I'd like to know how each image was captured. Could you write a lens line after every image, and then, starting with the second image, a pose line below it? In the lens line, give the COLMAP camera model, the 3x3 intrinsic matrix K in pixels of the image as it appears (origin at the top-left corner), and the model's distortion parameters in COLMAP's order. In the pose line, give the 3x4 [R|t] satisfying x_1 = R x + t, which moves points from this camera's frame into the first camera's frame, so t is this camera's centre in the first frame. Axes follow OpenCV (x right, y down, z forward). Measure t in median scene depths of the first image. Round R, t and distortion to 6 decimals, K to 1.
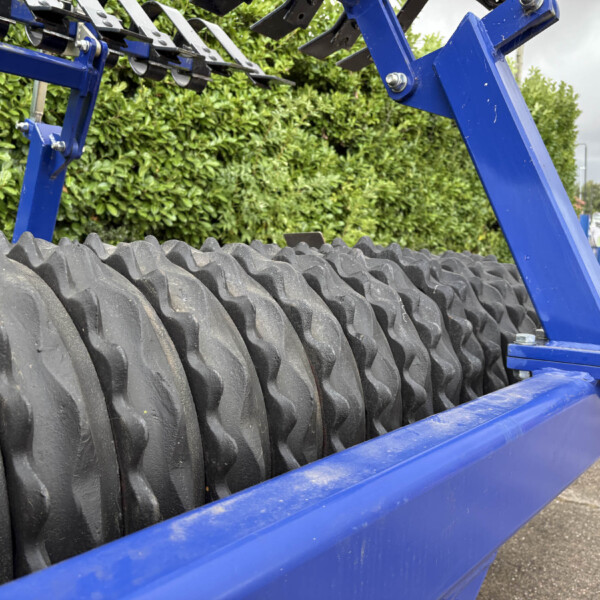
lens RADIAL K [[654.5, 0, 300.0], [0, 654.5, 300.0], [0, 0, 1]] dist [0.047640, -0.036509]
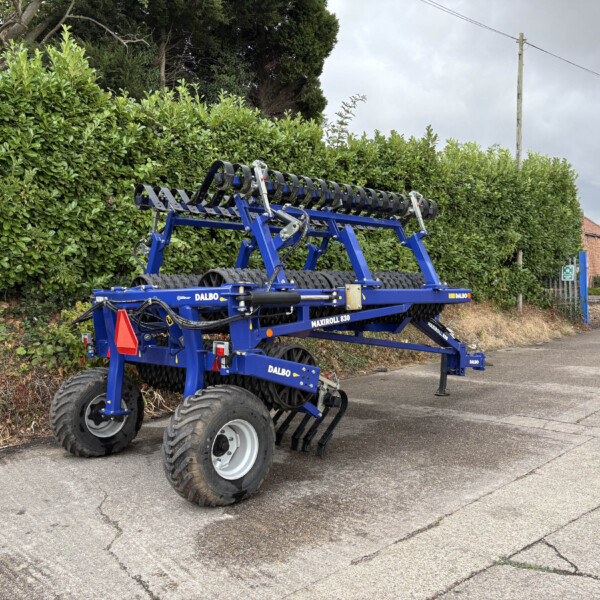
lens RADIAL K [[613.2, 0, 300.0], [0, 613.2, 300.0], [0, 0, 1]] dist [0.030780, -0.001881]
pose [[0.994363, -0.036541, -0.099529, -0.025367], [0.029969, 0.997320, -0.066740, 0.054697], [0.101701, 0.063381, 0.992794, -0.480836]]
